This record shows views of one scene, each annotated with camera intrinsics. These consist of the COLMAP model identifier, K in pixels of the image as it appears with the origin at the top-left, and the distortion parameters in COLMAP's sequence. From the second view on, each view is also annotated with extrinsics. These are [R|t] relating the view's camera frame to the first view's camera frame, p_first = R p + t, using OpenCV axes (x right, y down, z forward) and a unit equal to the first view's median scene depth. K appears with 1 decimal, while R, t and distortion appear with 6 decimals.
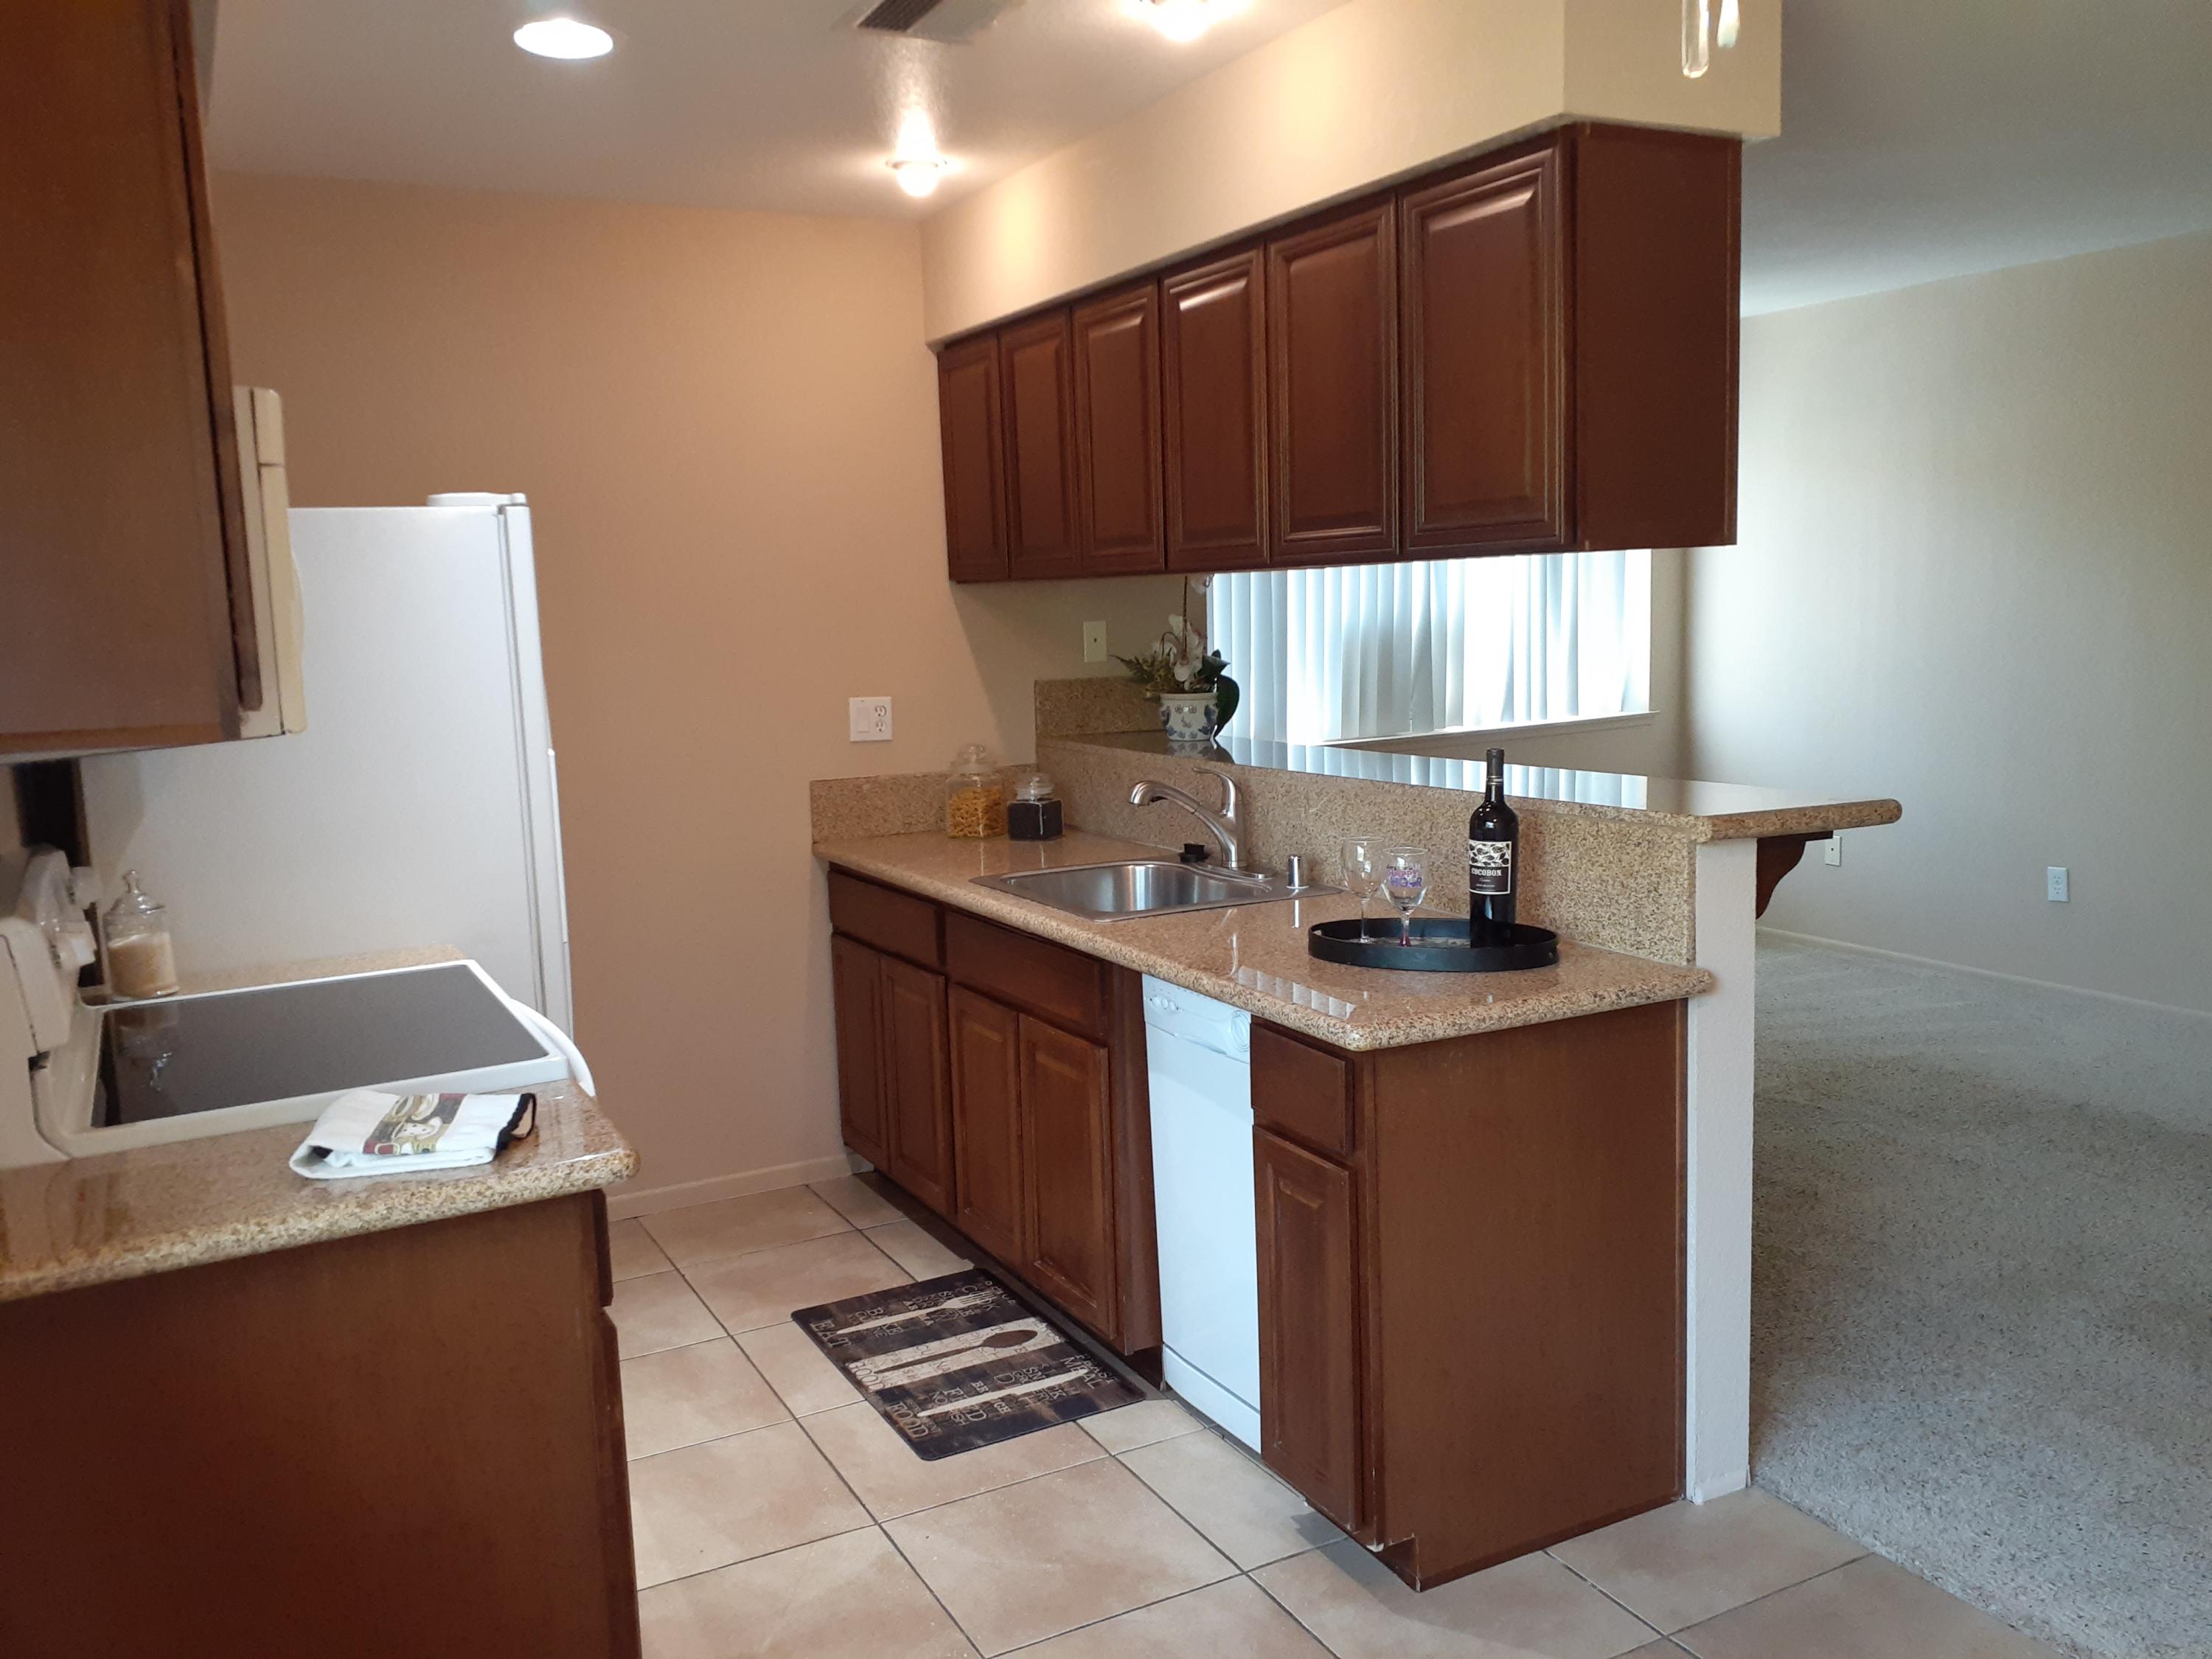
lens RADIAL K [[1766.8, 0, 1101.4], [0, 1766.8, 829.6], [0, 0, 1]] dist [0.013795, -0.000475]
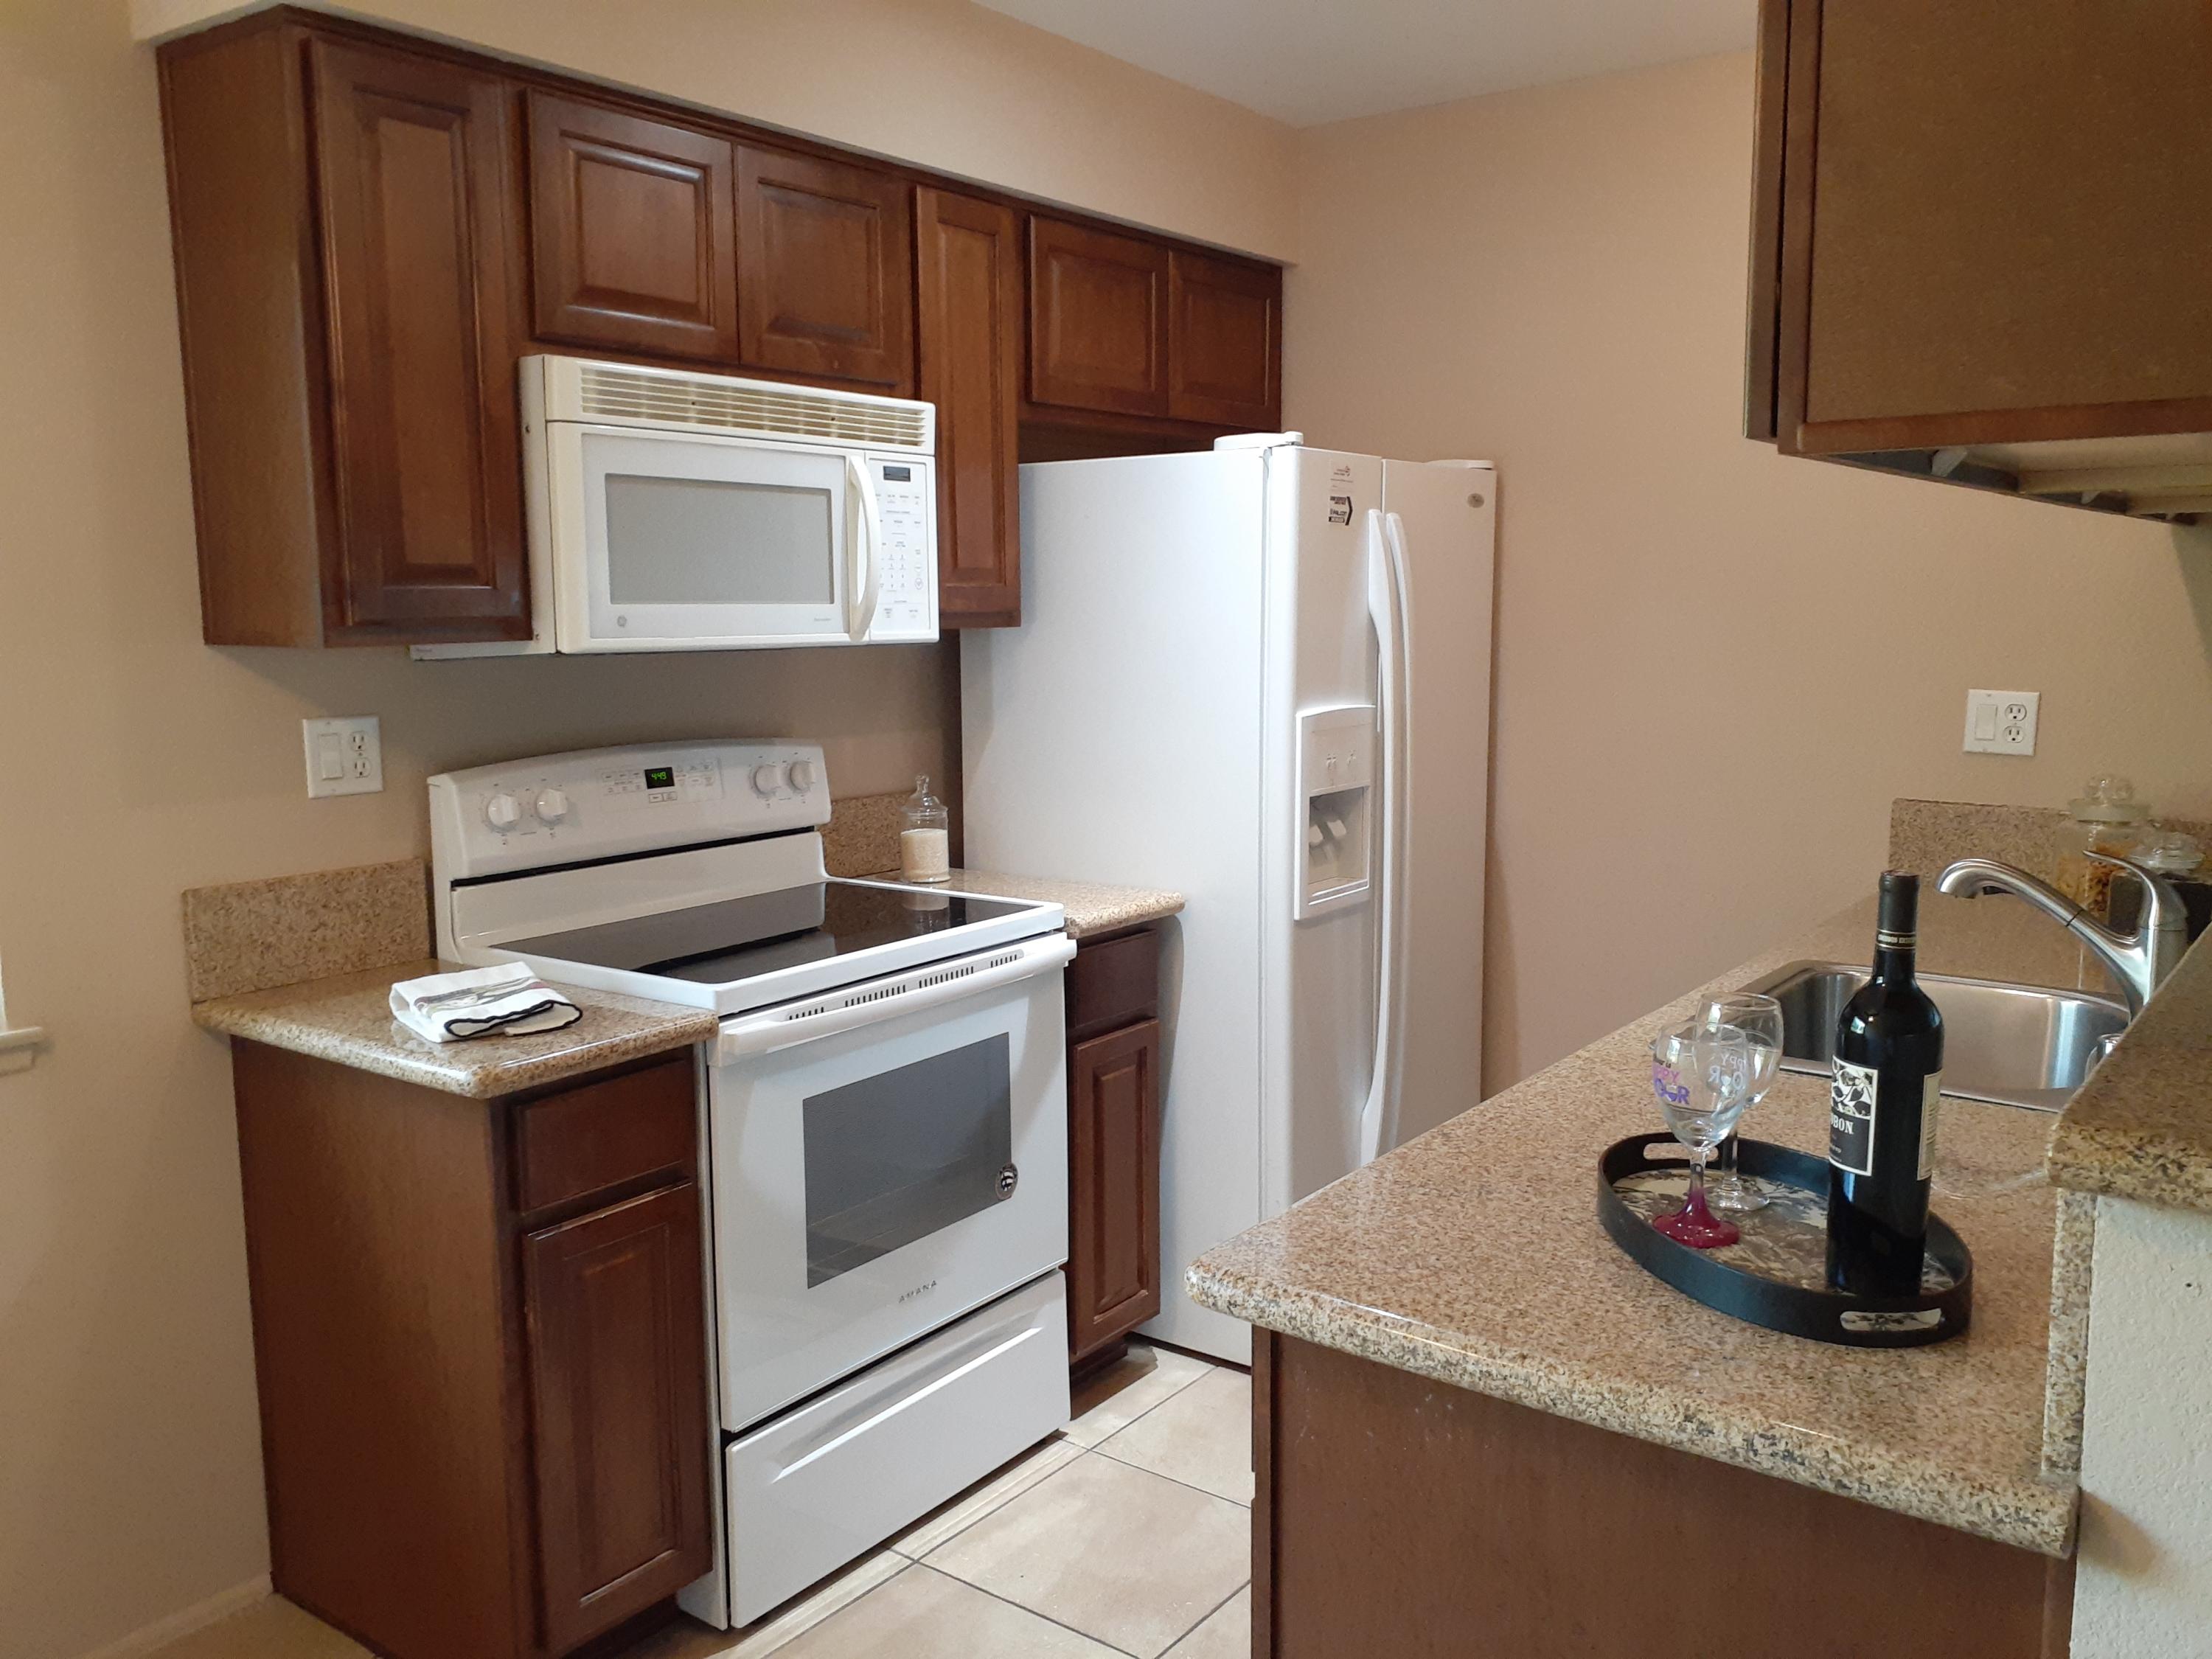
lens RADIAL K [[1766.8, 0, 1101.7], [0, 1766.8, 830.0], [0, 0, 1]] dist [0.013795, -0.000475]
pose [[0.425446, 0.152826, -0.891986, 0.559887], [-0.125393, 0.986086, 0.109140, -0.083699], [0.896254, 0.065416, 0.438690, 0.594399]]
